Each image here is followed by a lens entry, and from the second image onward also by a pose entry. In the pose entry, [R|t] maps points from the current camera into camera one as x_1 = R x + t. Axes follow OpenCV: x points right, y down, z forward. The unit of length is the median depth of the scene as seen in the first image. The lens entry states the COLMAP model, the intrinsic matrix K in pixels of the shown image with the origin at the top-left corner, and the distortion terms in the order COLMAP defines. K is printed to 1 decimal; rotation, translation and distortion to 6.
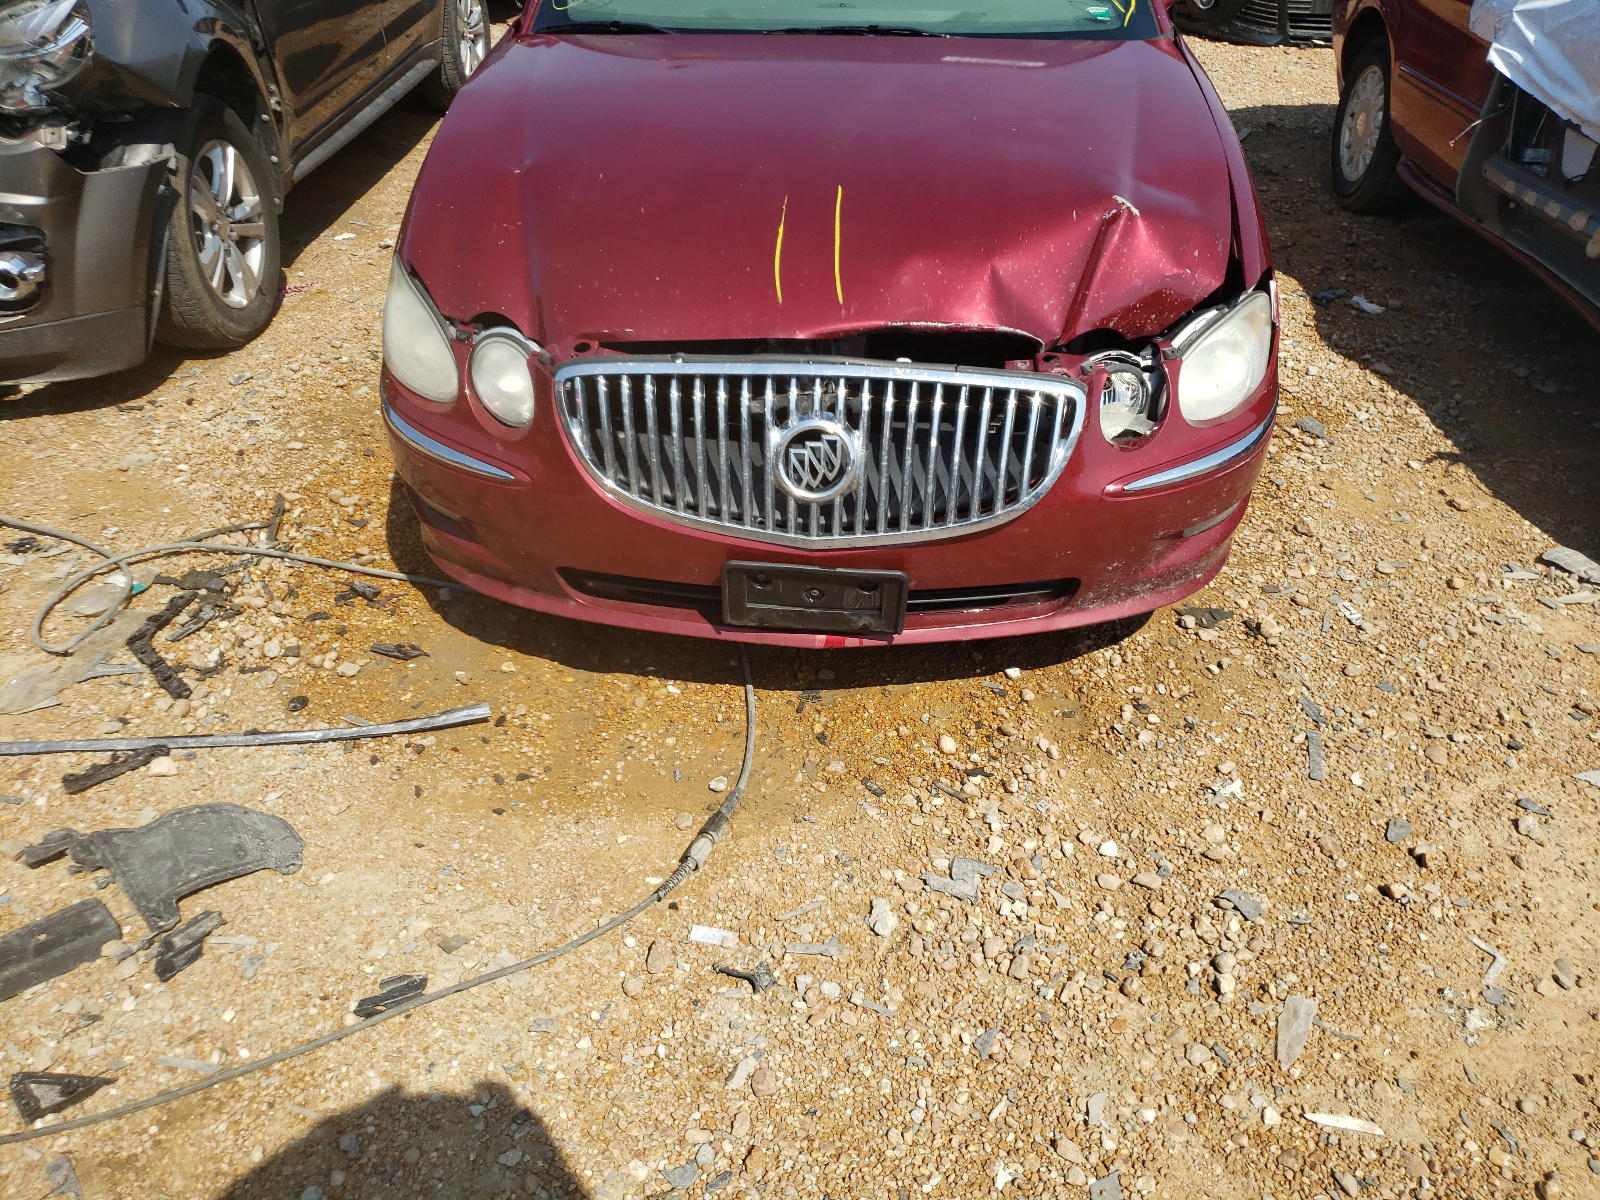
lens RADIAL K [[1284.9, 0, 800.0], [0, 1284.9, 600.0], [0, 0, 1]] dist [-0.010094, -0.010593]
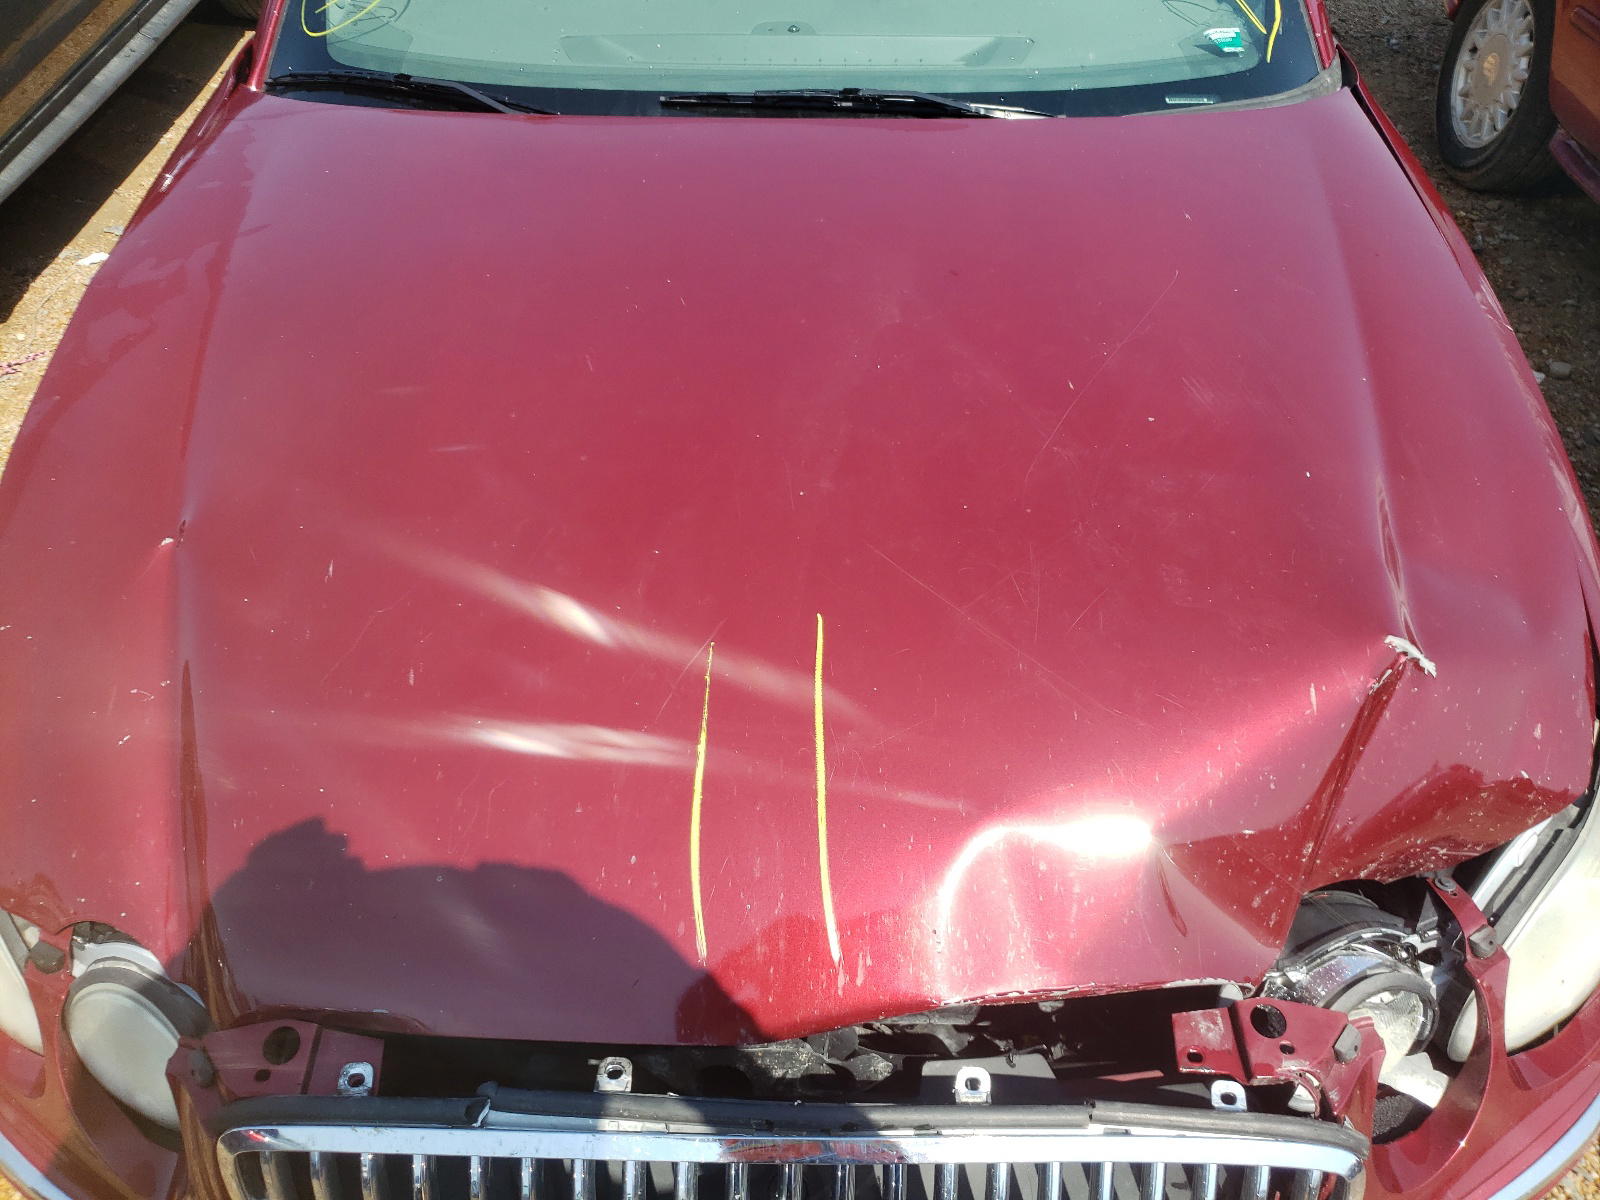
lens RADIAL K [[1294.7, 0, 766.7], [0, 1294.7, 600.7], [0, 0, 1]] dist [-0.003874, 0.003850]
pose [[0.999297, -0.026547, 0.026472, -0.001704], [0.022589, 0.989897, 0.139975, -0.287527], [-0.029920, -0.139279, 0.989801, 0.374668]]
